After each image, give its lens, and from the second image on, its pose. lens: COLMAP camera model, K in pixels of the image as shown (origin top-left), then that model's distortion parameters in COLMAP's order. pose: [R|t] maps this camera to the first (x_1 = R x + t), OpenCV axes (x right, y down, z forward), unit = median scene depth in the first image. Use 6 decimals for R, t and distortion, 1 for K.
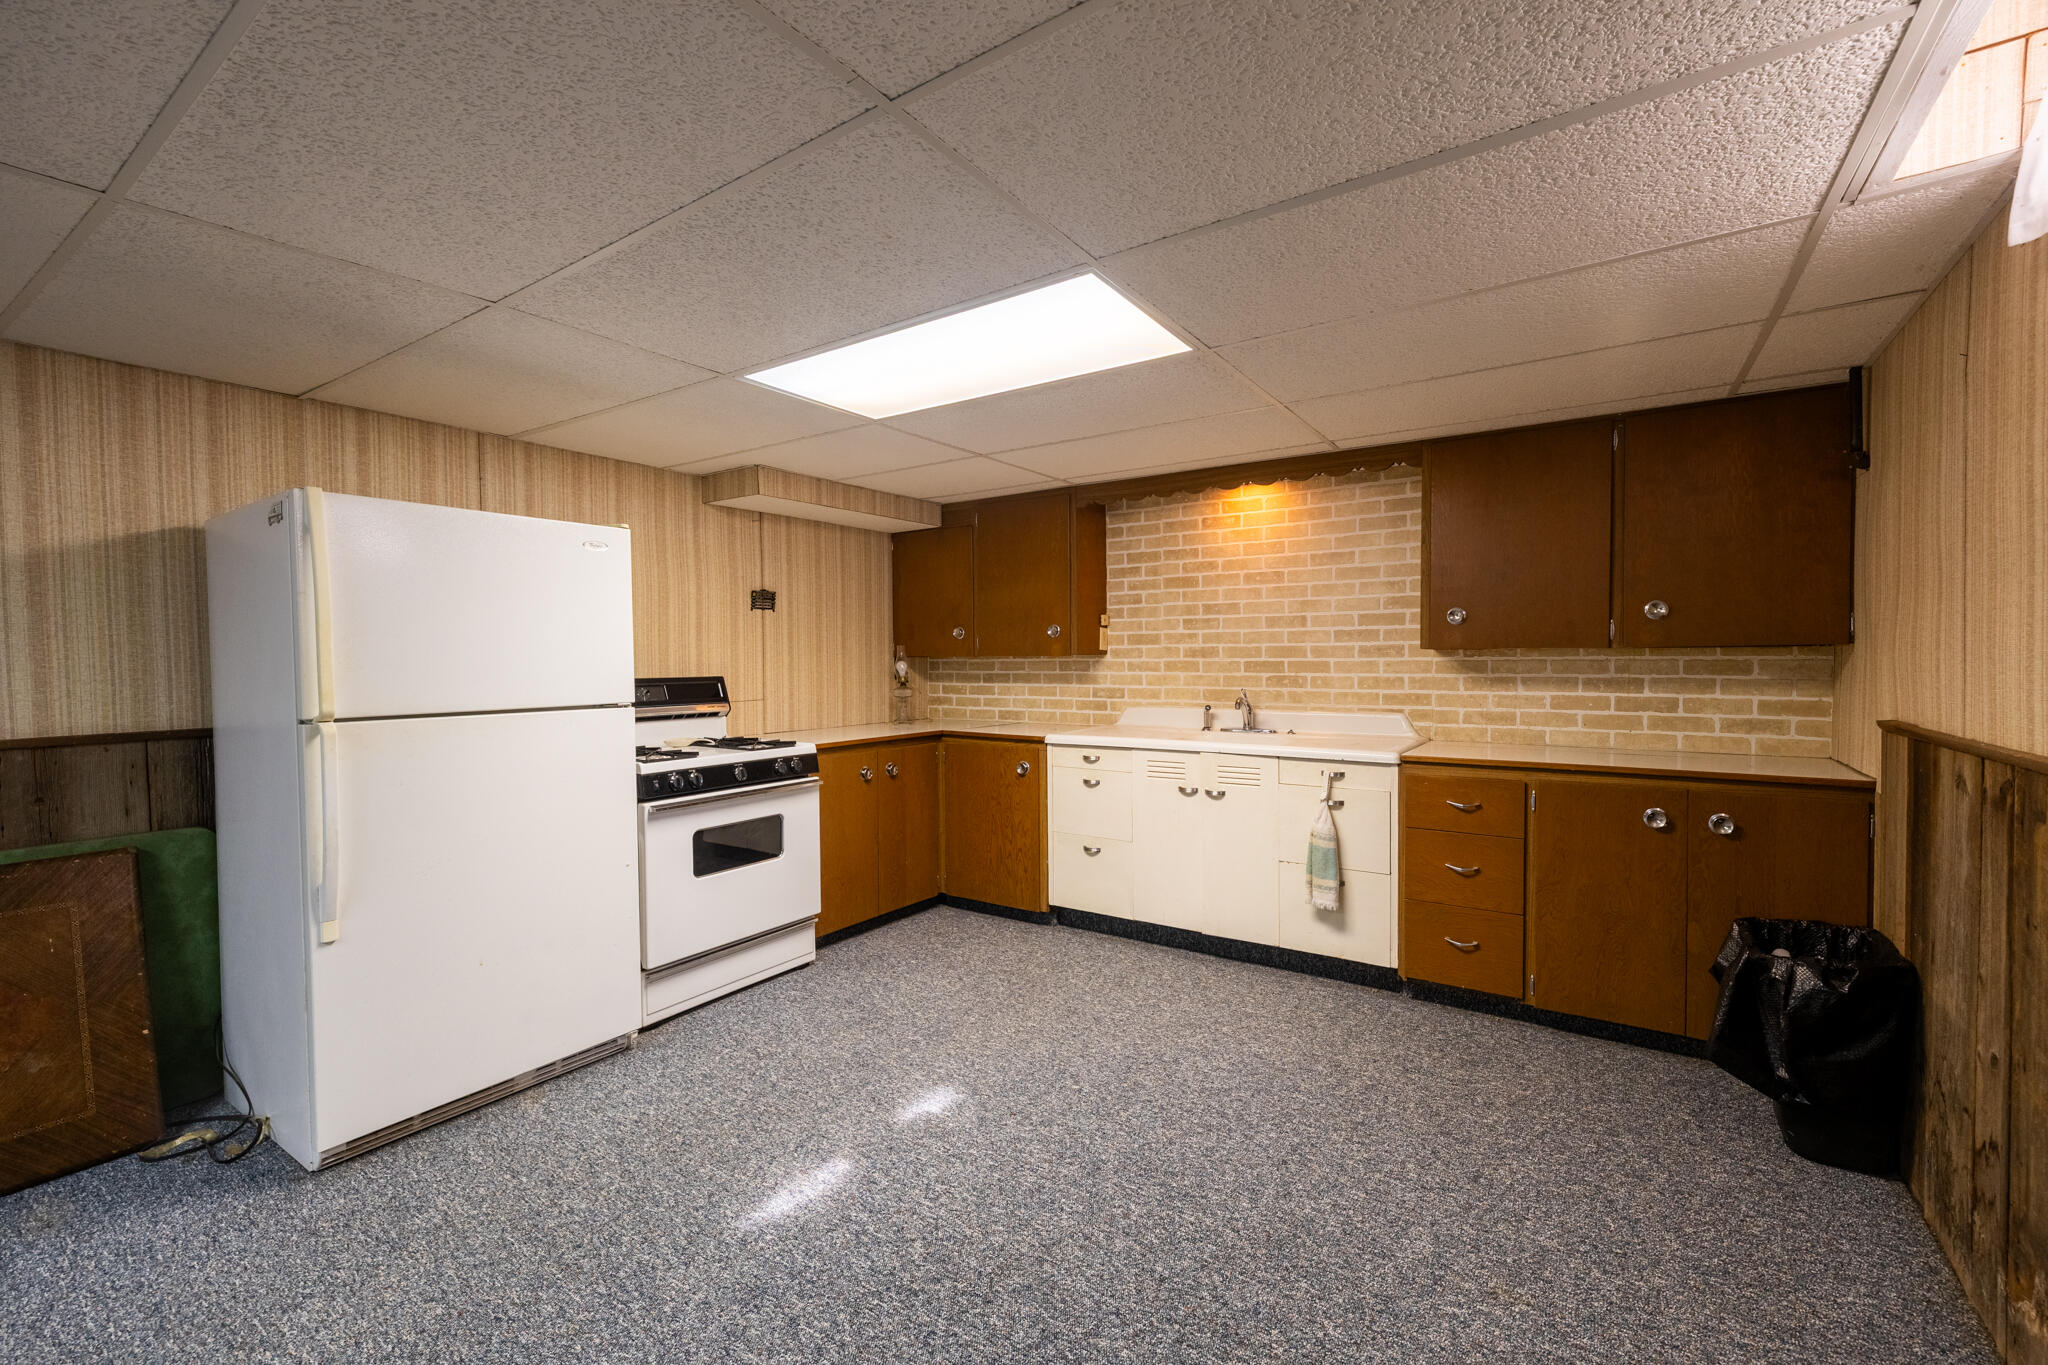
lens RADIAL K [[857.6, 0, 1024.3], [0, 857.6, 682.3], [0, 0, 1]] dist [-0.000067, 0.000581]
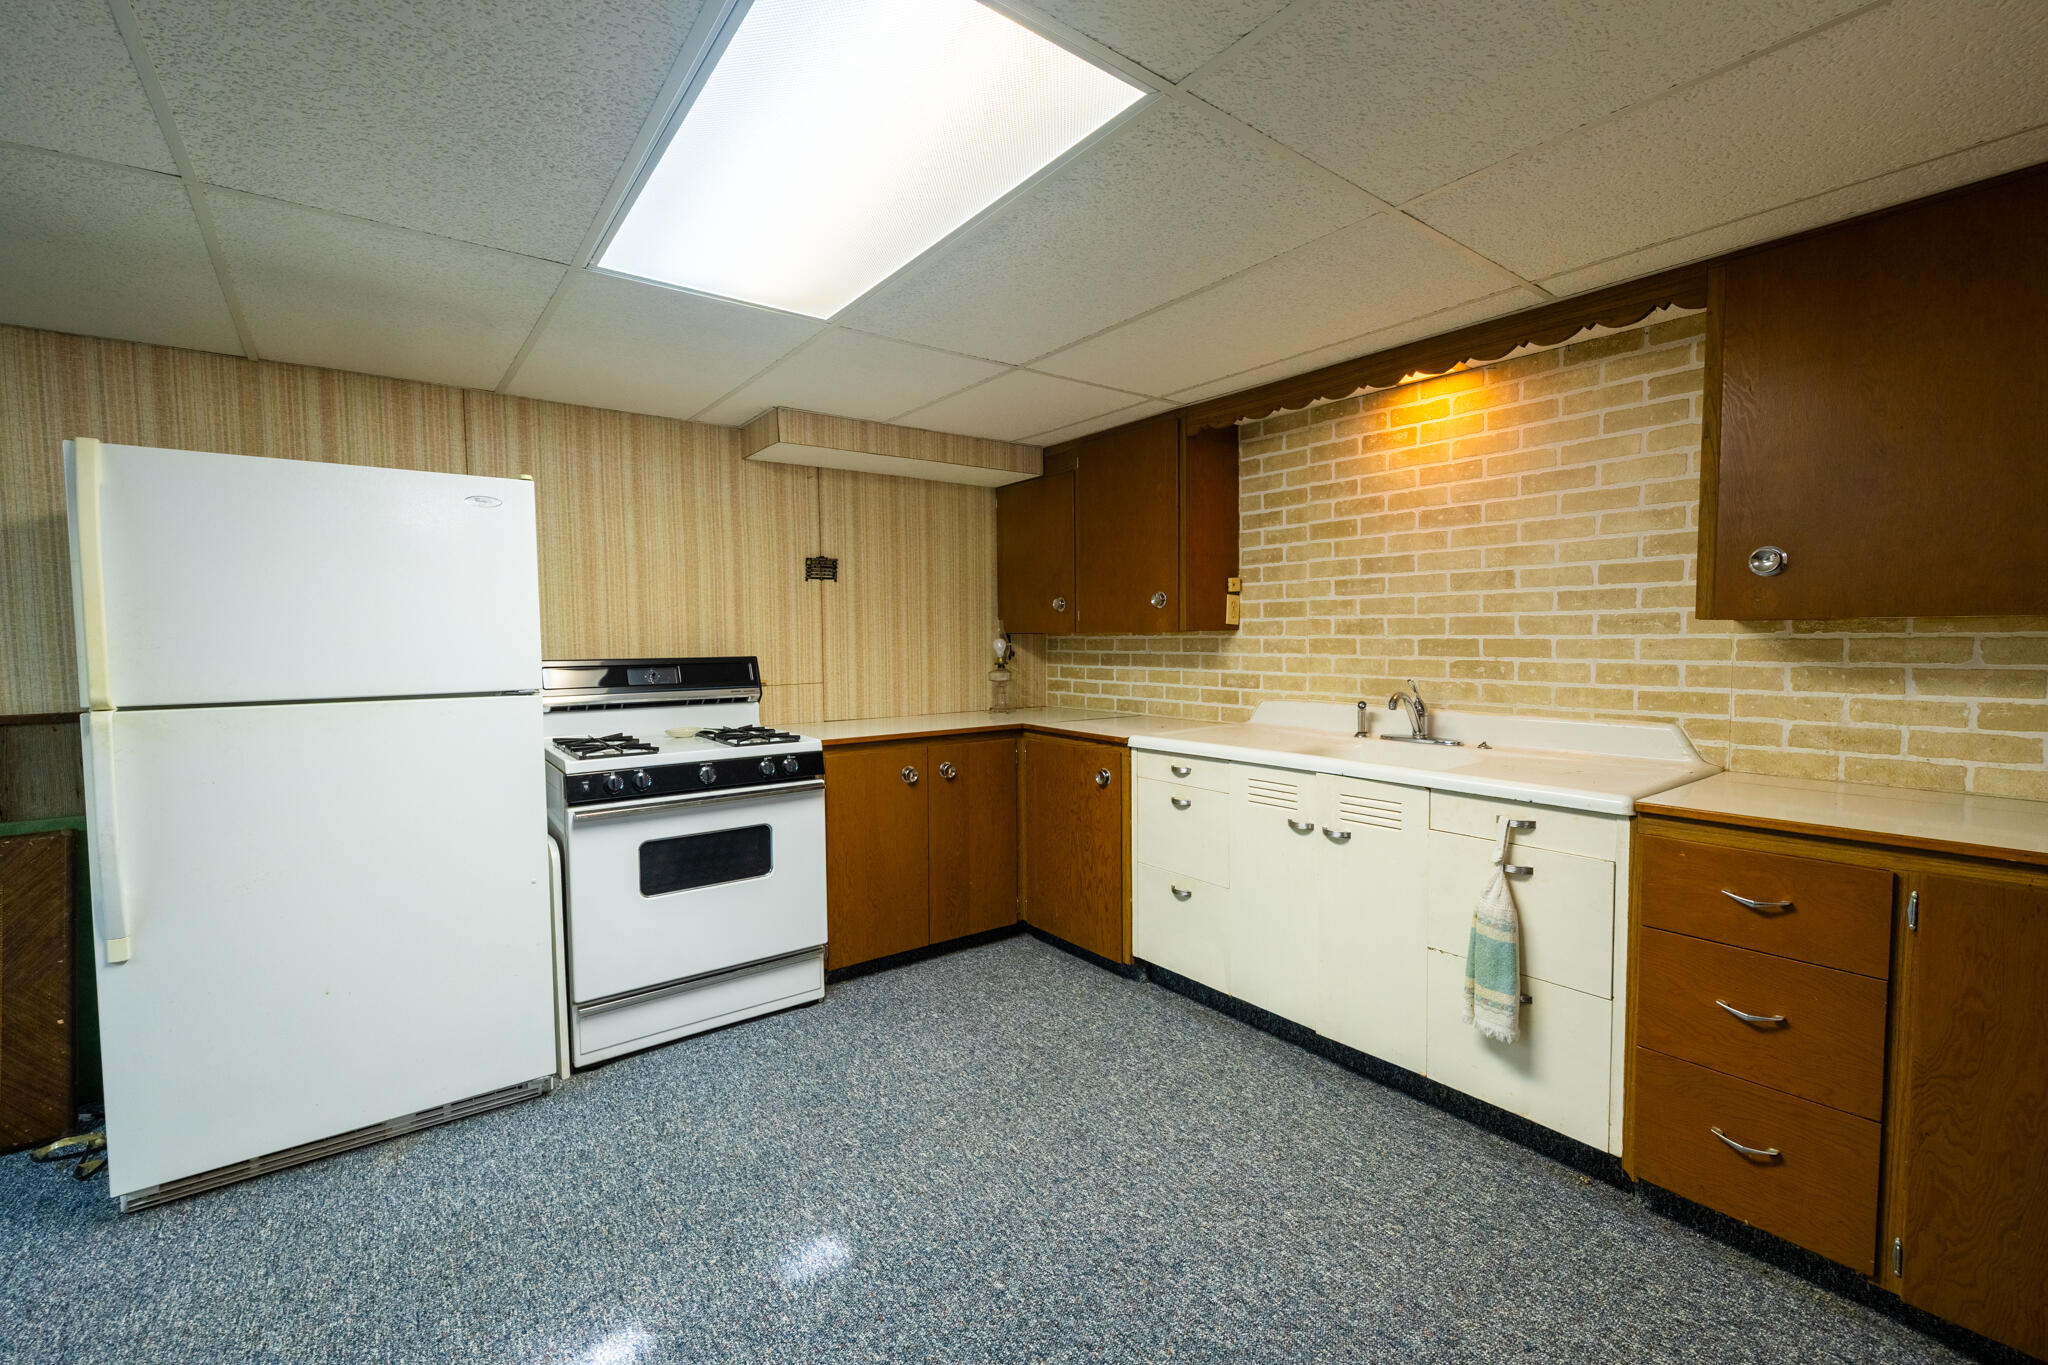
lens RADIAL K [[857.6, 0, 1026.1], [0, 857.6, 681.2], [0, 0, 1]] dist [-0.000067, 0.000581]
pose [[0.948714, 0.016330, -0.315714, 0.213573], [-0.007914, 0.999579, 0.027922, -0.009420], [0.316037, -0.023991, 0.948444, 0.296195]]
